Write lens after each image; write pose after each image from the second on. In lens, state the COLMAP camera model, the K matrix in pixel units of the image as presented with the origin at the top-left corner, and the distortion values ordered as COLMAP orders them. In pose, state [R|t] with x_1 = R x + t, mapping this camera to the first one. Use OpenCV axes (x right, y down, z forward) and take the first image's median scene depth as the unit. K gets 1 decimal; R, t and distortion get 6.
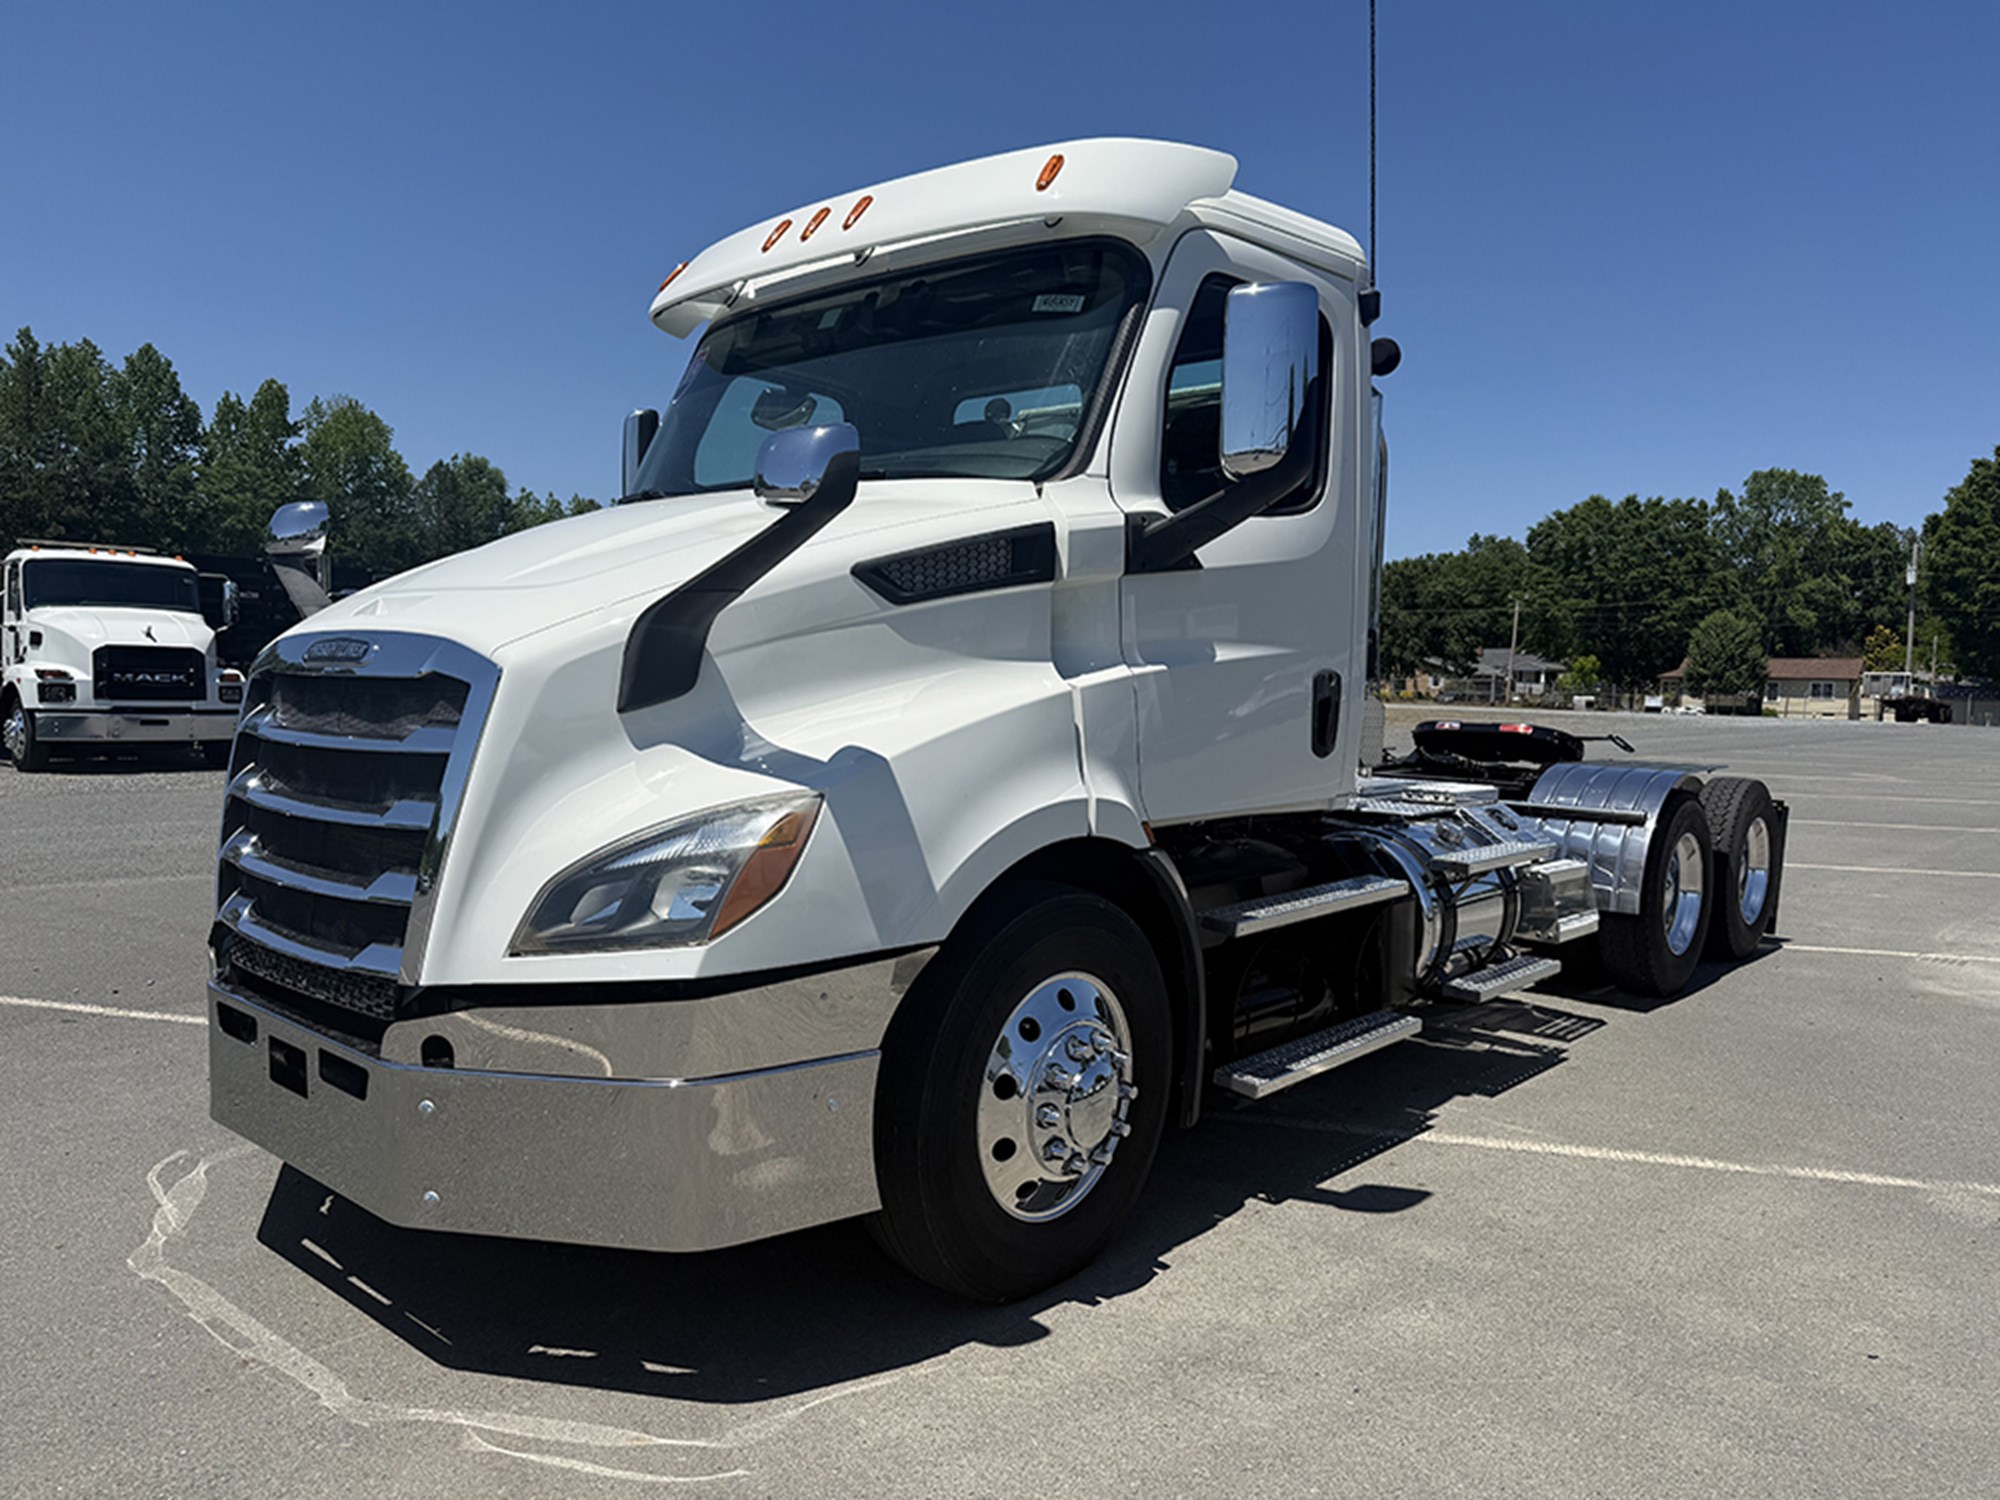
lens RADIAL K [[1422.8, 0, 1006.6], [0, 1422.8, 760.4], [0, 0, 1]] dist [0.039557, -0.022577]
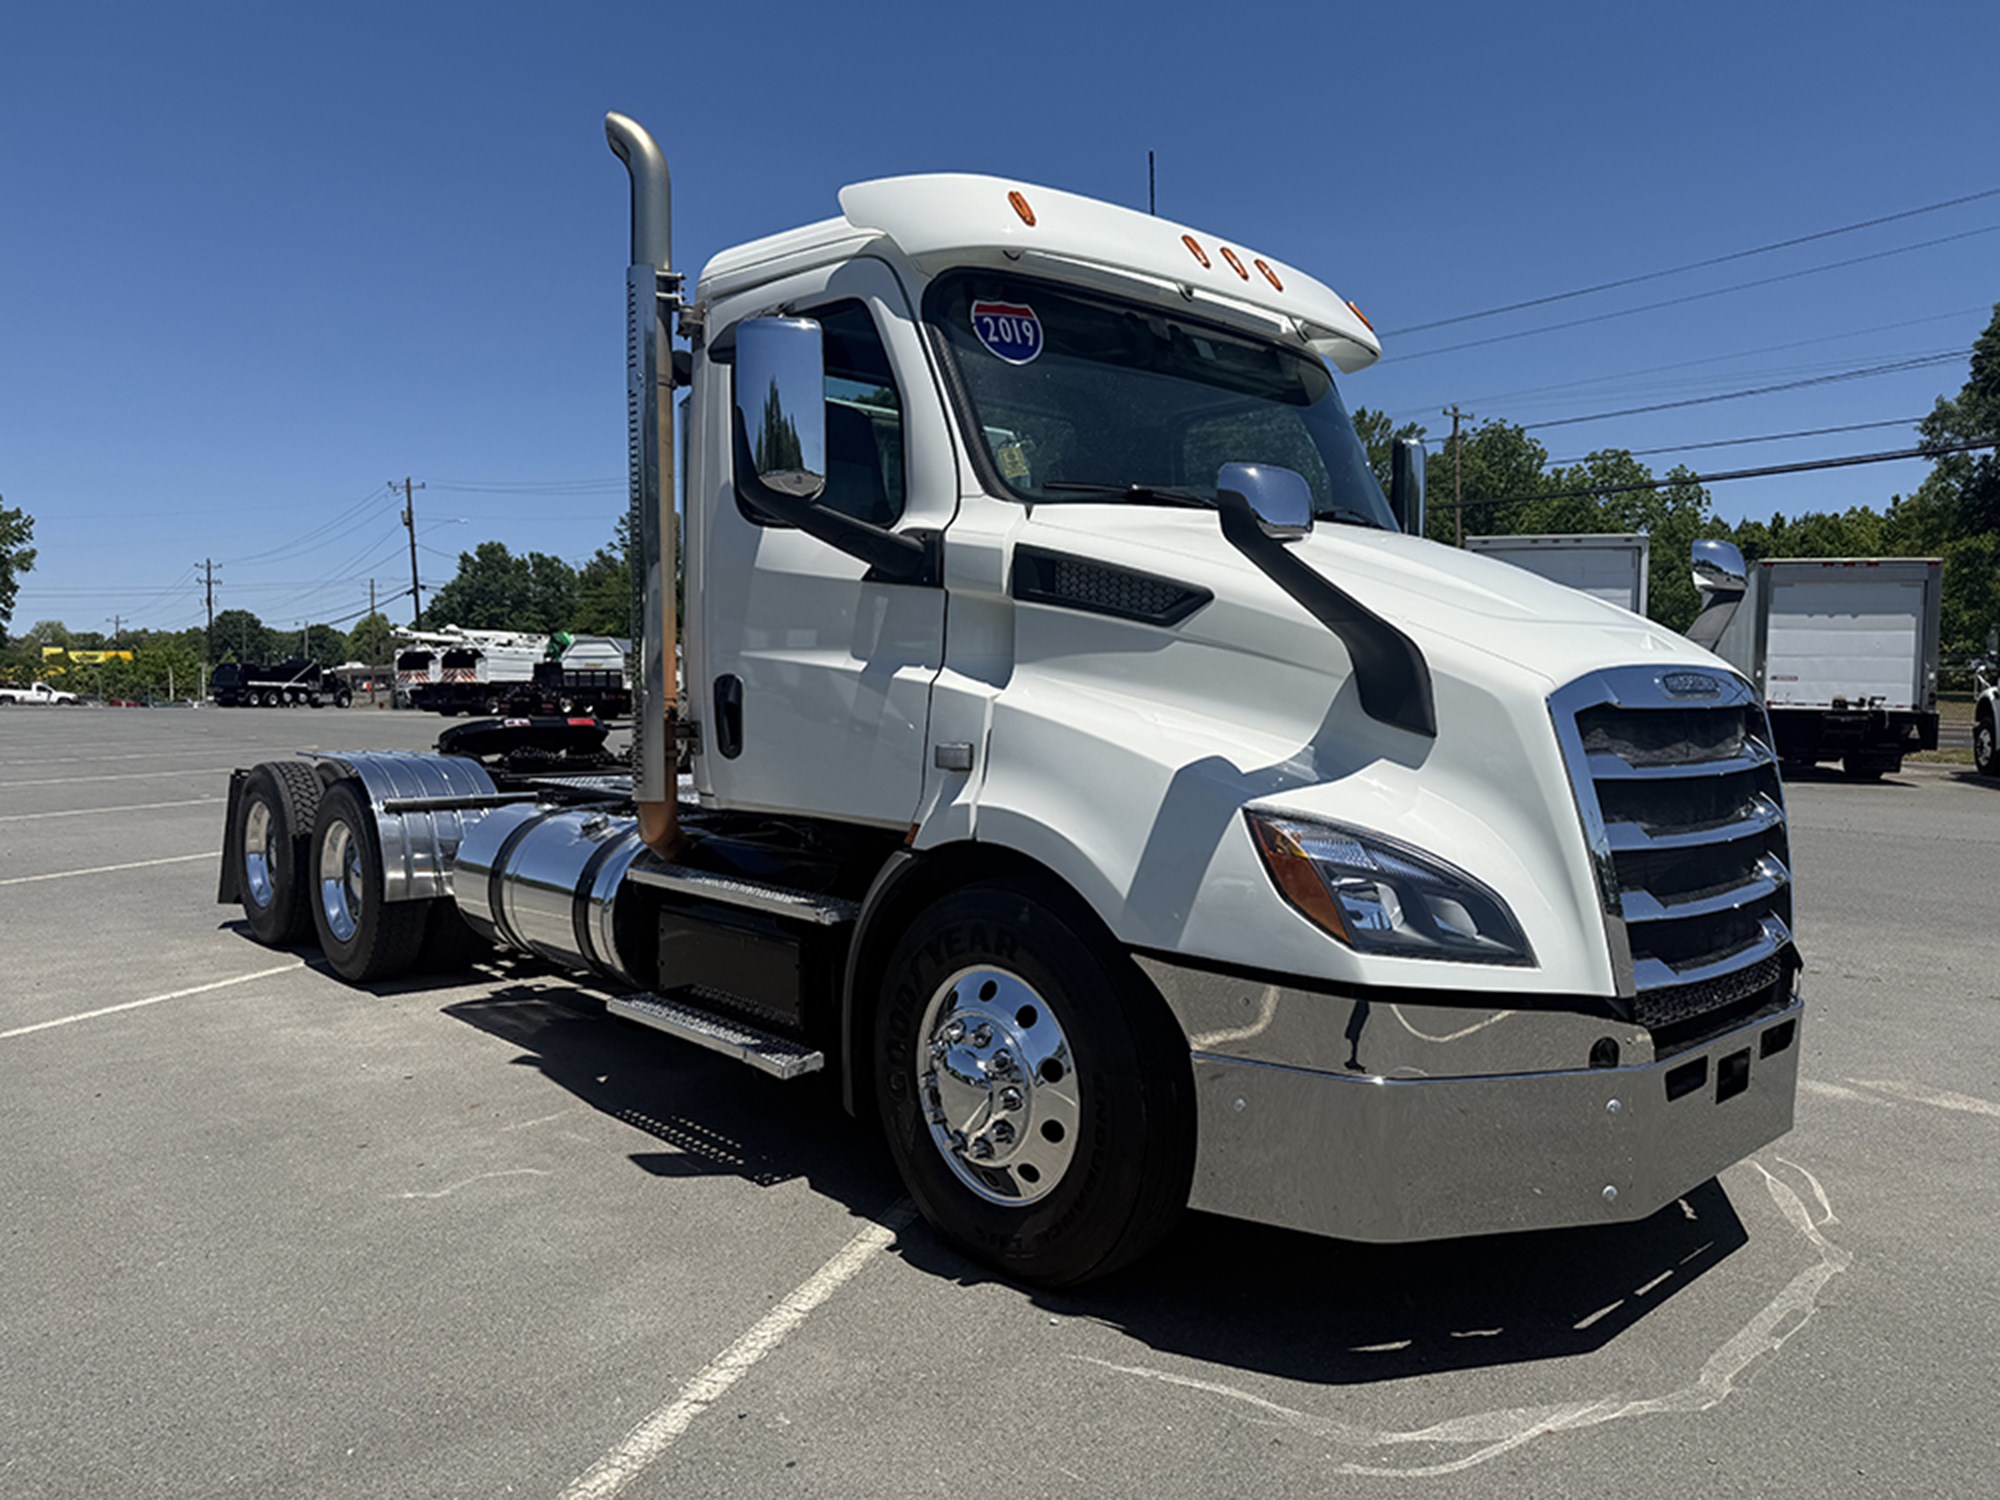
lens RADIAL K [[1407.9, 0, 1006.0], [0, 1407.9, 764.7], [0, 0, 1]] dist [0.044978, -0.041350]
pose [[0.090423, -0.081992, 0.992522, -1.263177], [0.060455, 0.995219, 0.076707, -0.104988], [-0.994067, 0.053067, 0.094948, 1.140709]]
